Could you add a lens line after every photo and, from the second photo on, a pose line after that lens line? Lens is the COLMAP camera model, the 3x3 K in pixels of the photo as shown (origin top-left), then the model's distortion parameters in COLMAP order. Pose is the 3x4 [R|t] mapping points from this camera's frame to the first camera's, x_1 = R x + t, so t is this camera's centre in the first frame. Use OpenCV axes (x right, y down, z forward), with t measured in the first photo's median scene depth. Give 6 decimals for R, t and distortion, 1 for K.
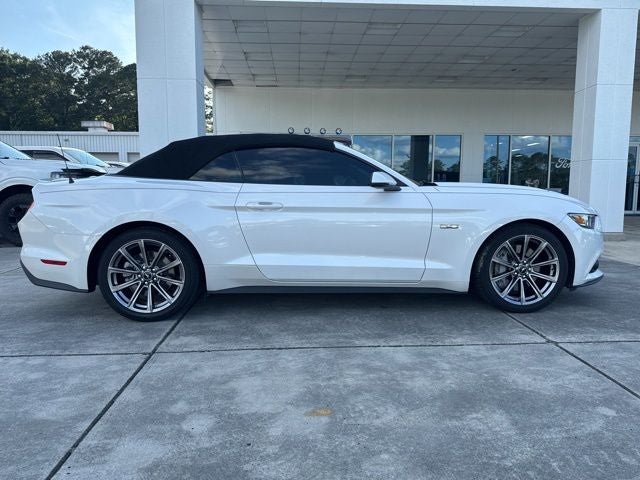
lens RADIAL K [[447.8, 0, 320.0], [0, 447.8, 240.0], [0, 0, 1]] dist [0.066707, -0.097534]
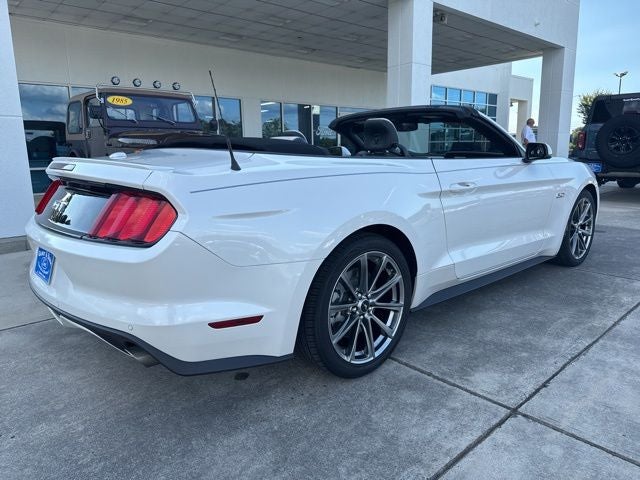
lens RADIAL K [[452.8, 0, 320.0], [0, 452.8, 240.0], [0, 0, 1]] dist [-0.002874, -0.000347]
pose [[0.778895, -0.135076, 0.612435, -0.862000], [0.087180, 0.990369, 0.107556, -0.097845], [-0.621066, -0.030383, 0.783169, 0.559879]]
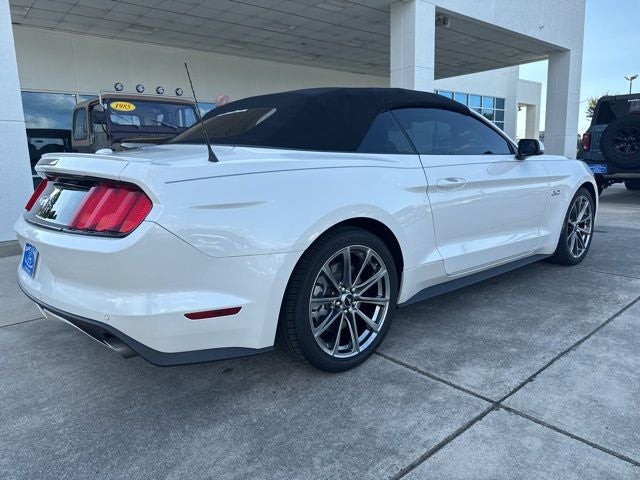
lens RADIAL K [[453.1, 0, 320.0], [0, 453.1, 240.0], [0, 0, 1]] dist [0.000310, -0.002029]
pose [[0.790142, -0.129940, 0.598992, -0.833961], [0.094210, 0.991404, 0.090792, -0.074592], [-0.605640, -0.015307, 0.795591, 0.534954]]
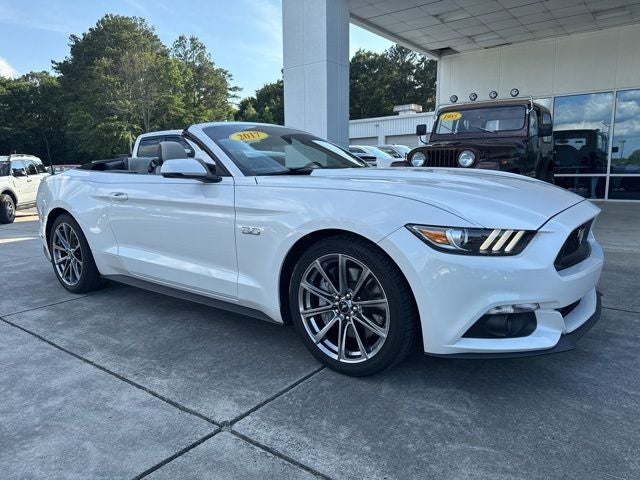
lens RADIAL K [[455.1, 0, 320.0], [0, 455.1, 240.0], [0, 0, 1]] dist [-0.002422, -0.006660]
pose [[0.757096, 0.084429, -0.647825, 0.915695], [-0.052781, 0.996277, 0.068158, -0.077309], [0.651168, -0.017409, 0.758734, 0.553160]]
